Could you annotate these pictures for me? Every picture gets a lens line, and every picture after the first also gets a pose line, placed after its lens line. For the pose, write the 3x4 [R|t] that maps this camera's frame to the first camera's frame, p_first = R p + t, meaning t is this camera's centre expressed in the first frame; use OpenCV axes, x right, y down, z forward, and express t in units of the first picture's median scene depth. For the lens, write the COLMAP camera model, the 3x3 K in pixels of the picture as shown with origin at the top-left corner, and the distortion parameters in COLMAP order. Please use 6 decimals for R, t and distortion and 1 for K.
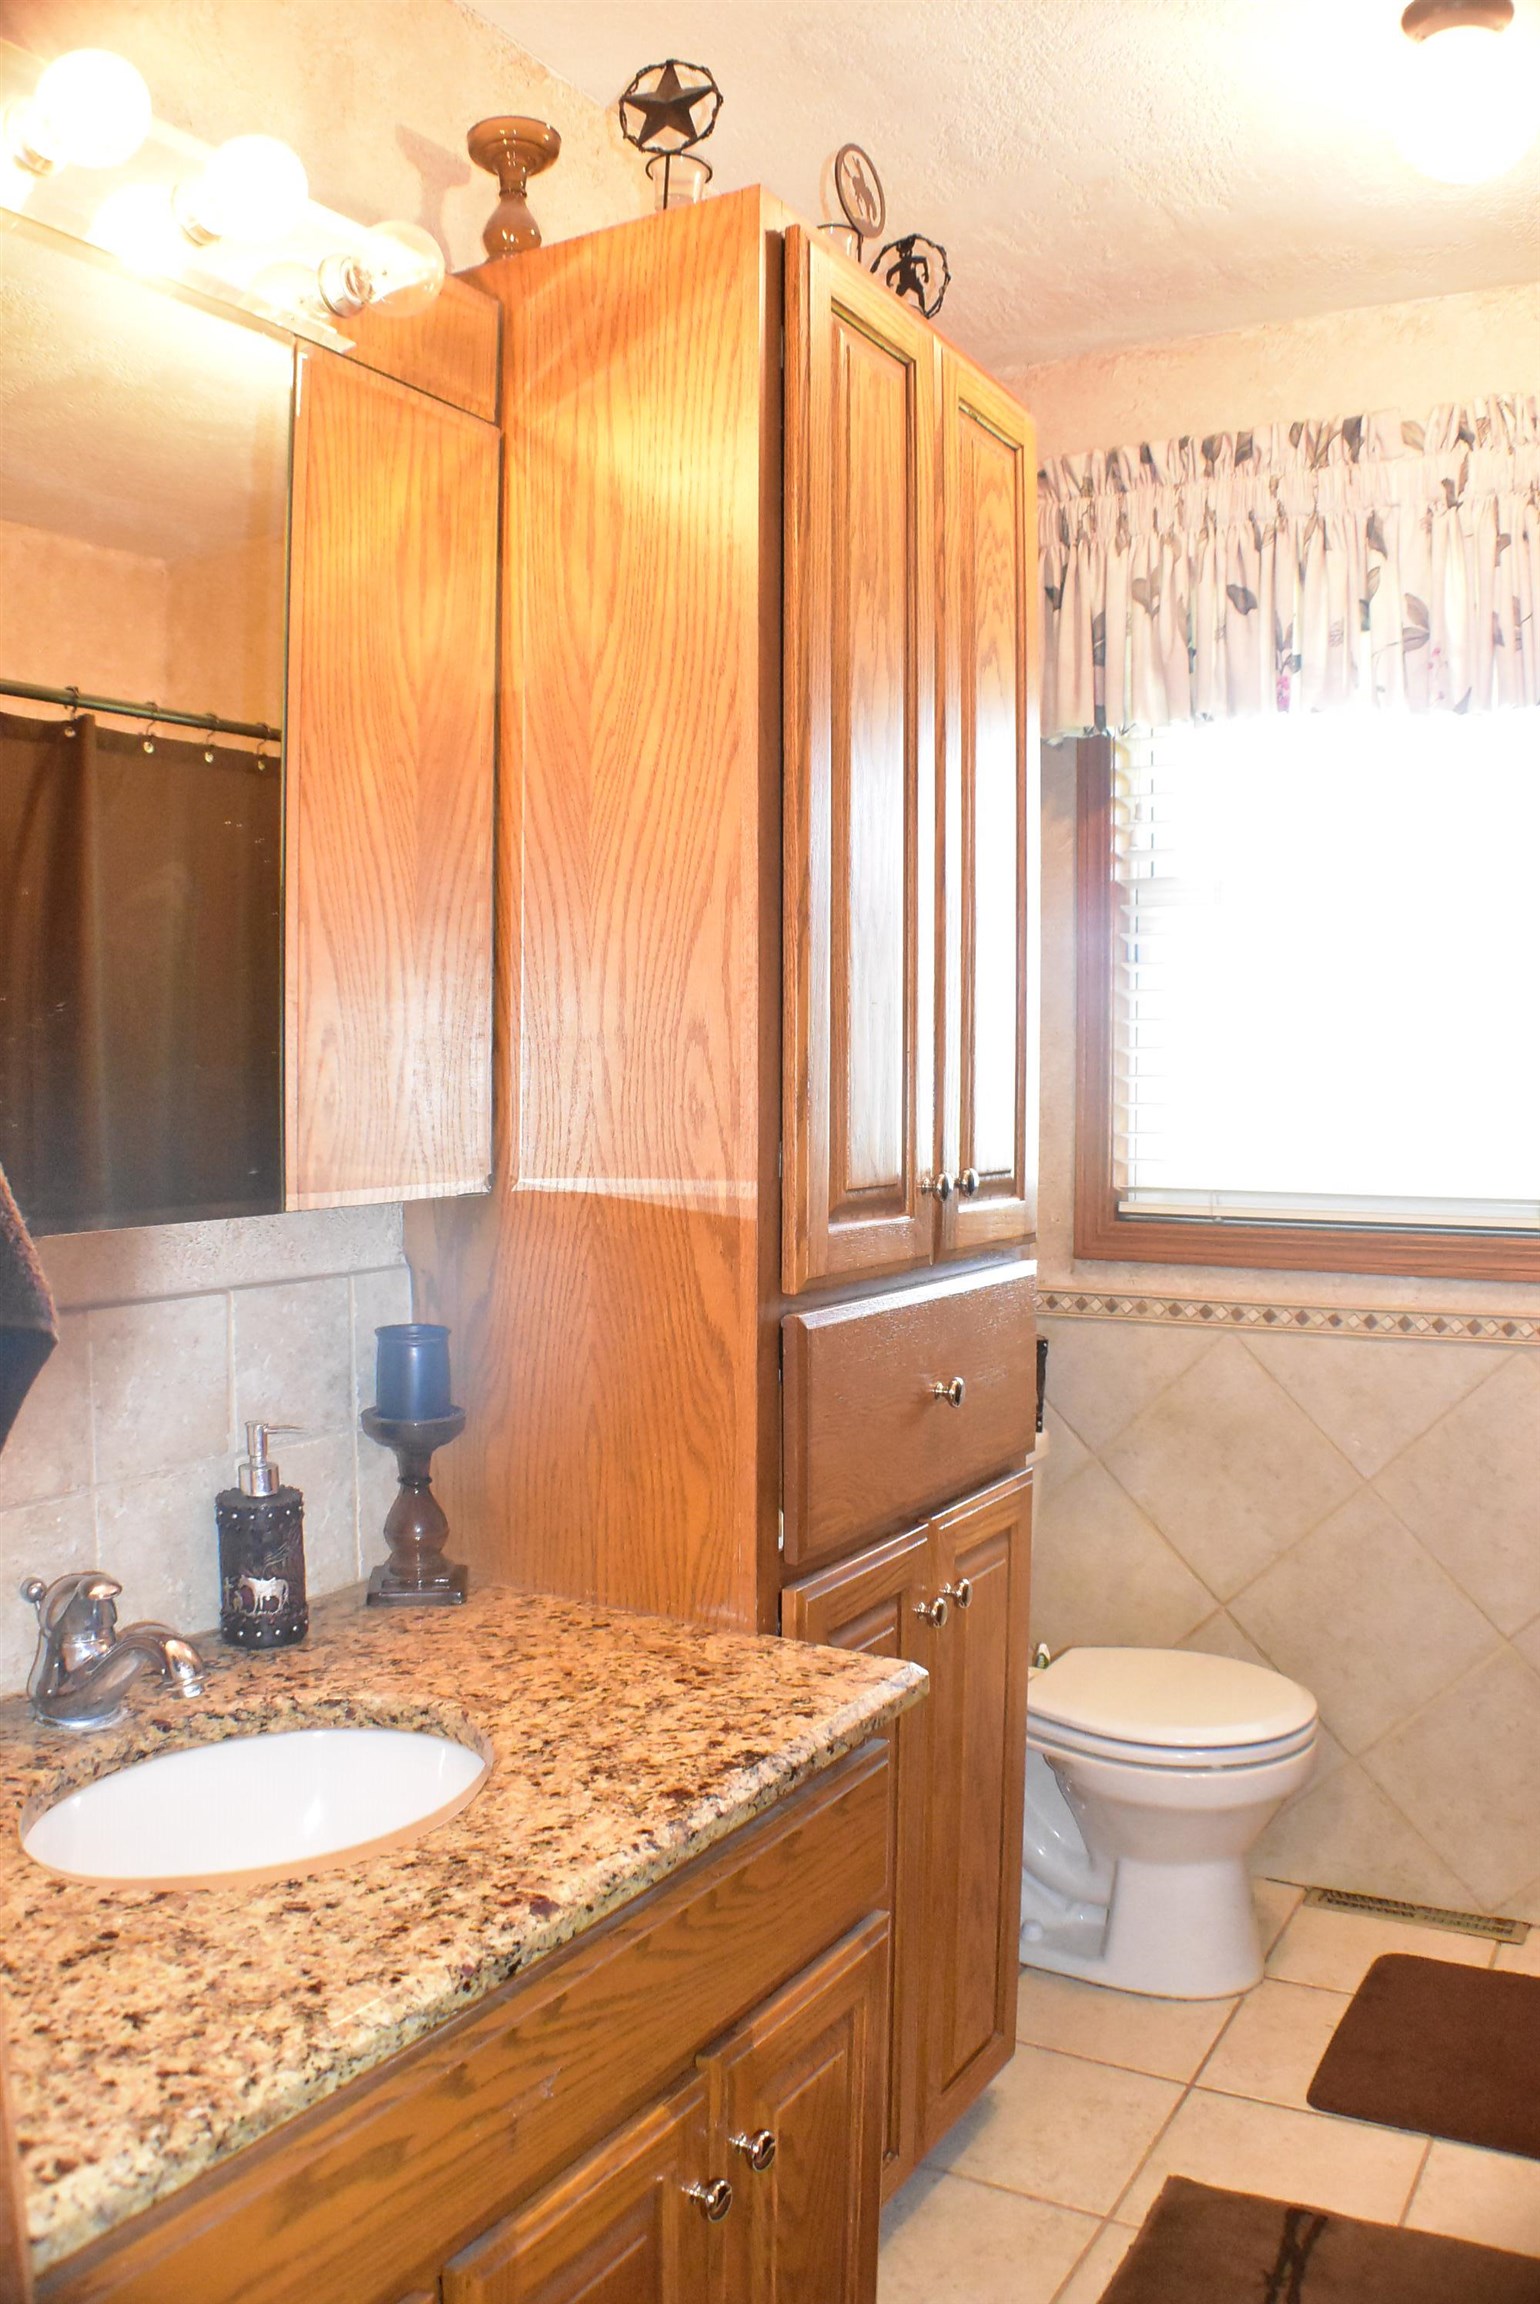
lens RADIAL K [[1926.5, 0, 769.8], [0, 1926.5, 1143.6], [0, 0, 1]] dist [-0.152624, 0.009134]
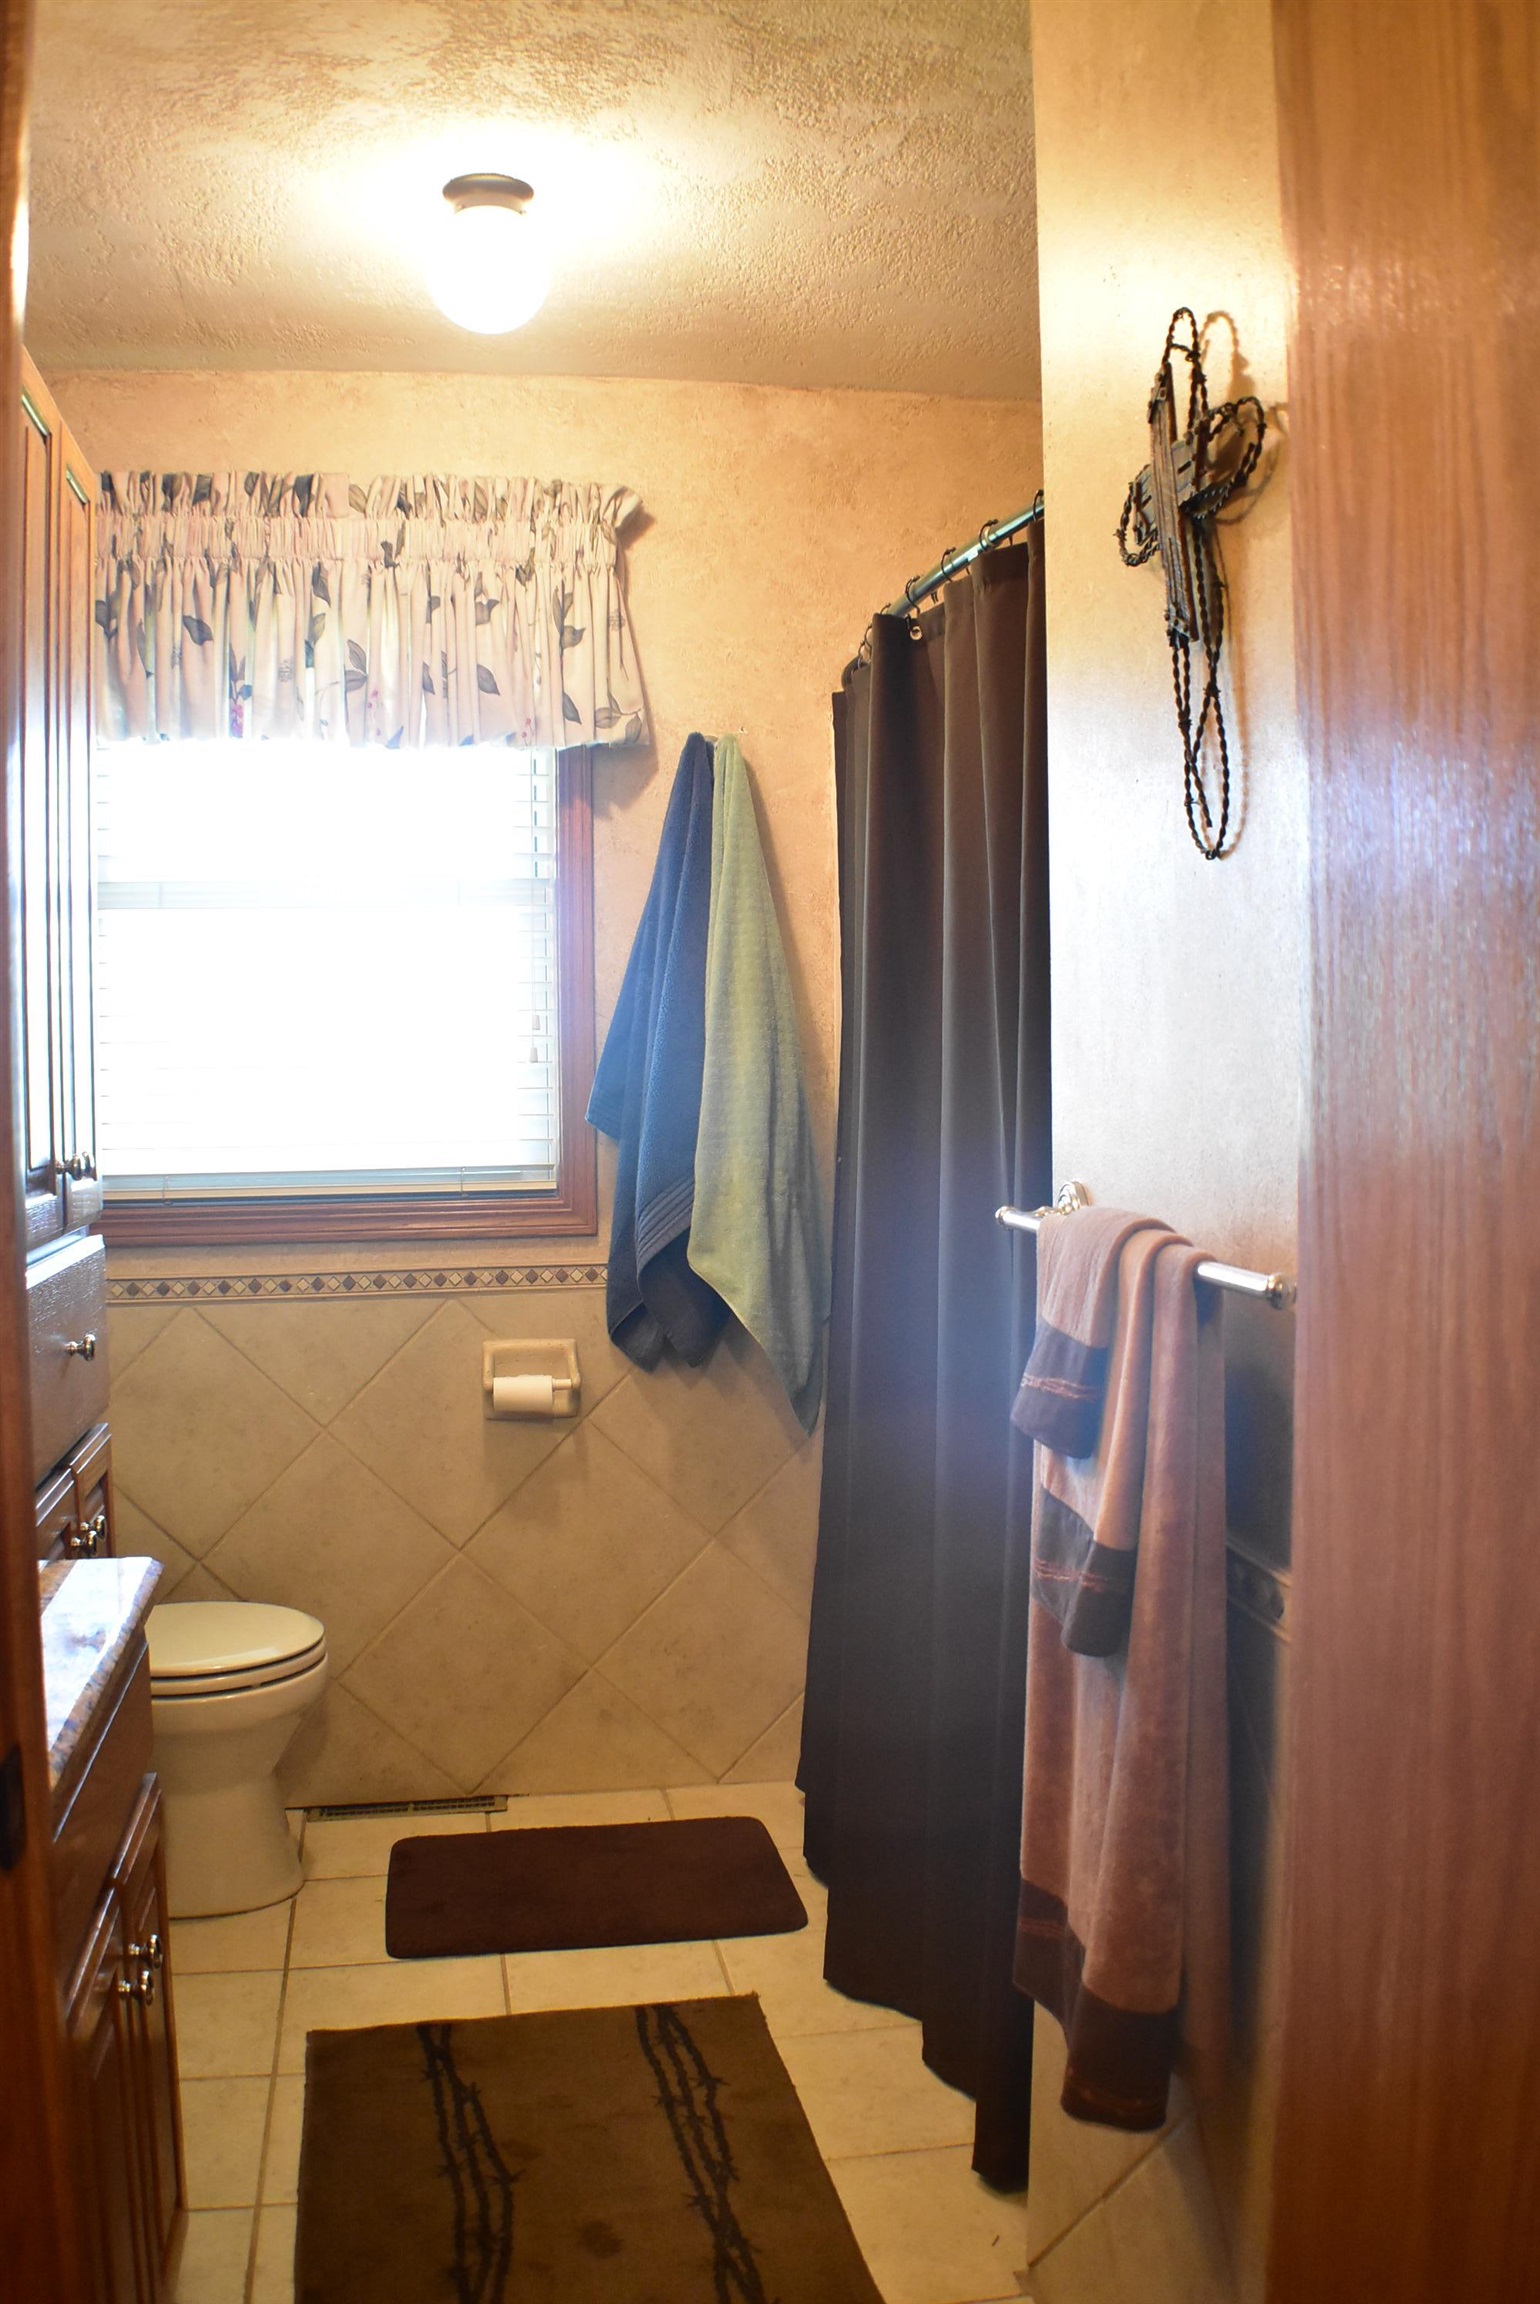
lens RADIAL K [[2459.0, 0, 768.9], [0, 2459.0, 1151.8], [0, 0, 1]] dist [0.006305, 0.000000]
pose [[0.776064, -0.042616, 0.629213, -0.411654], [0.045946, 0.998884, 0.010985, 0.012870], [-0.628979, 0.020385, 0.777155, -0.317206]]
